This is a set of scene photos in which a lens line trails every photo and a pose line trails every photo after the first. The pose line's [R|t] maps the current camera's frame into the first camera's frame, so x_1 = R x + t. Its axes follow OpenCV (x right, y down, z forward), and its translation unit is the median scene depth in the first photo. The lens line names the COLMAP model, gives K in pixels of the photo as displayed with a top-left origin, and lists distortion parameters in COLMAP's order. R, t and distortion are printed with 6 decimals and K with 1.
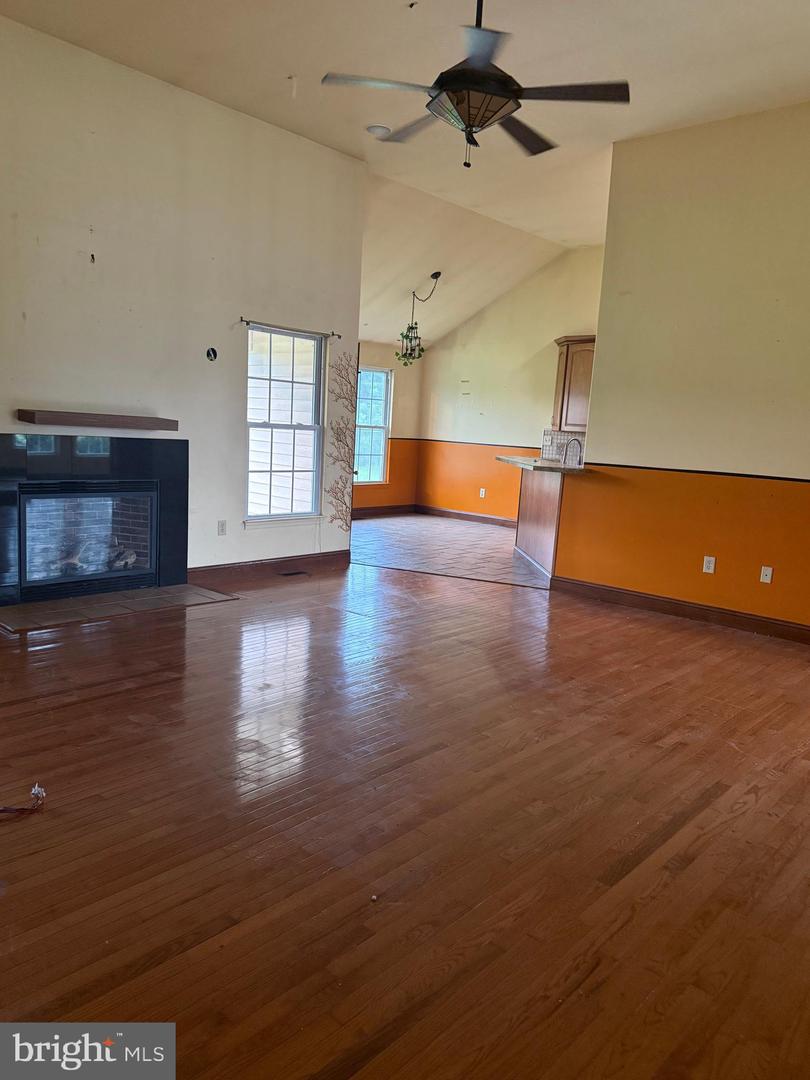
lens RADIAL K [[770.7, 0, 405.0], [0, 770.7, 540.0], [0, 0, 1]] dist [0.128871, -0.159528]
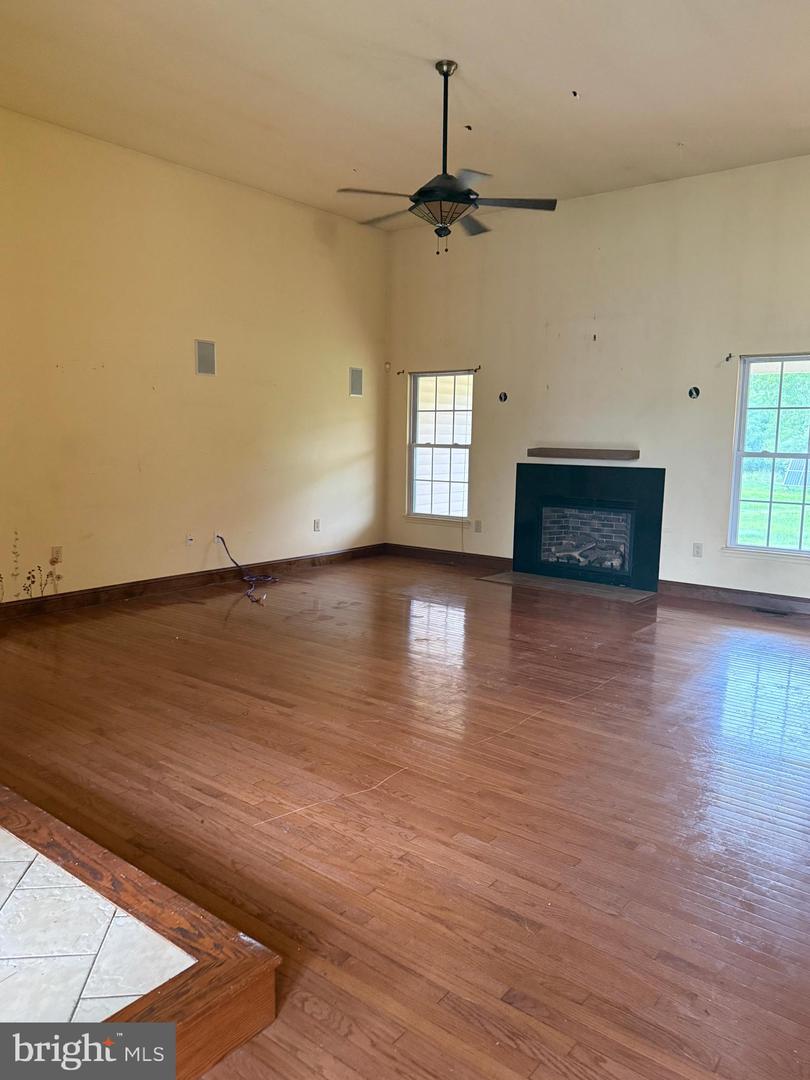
lens RADIAL K [[770.7, 0, 405.0], [0, 770.7, 540.0], [0, 0, 1]] dist [0.128871, -0.159528]
pose [[0.059530, 0.075343, -0.995379, 0.909225], [-0.167289, 0.983798, 0.064461, -0.035589], [0.984109, 0.162678, 0.071170, 0.580054]]
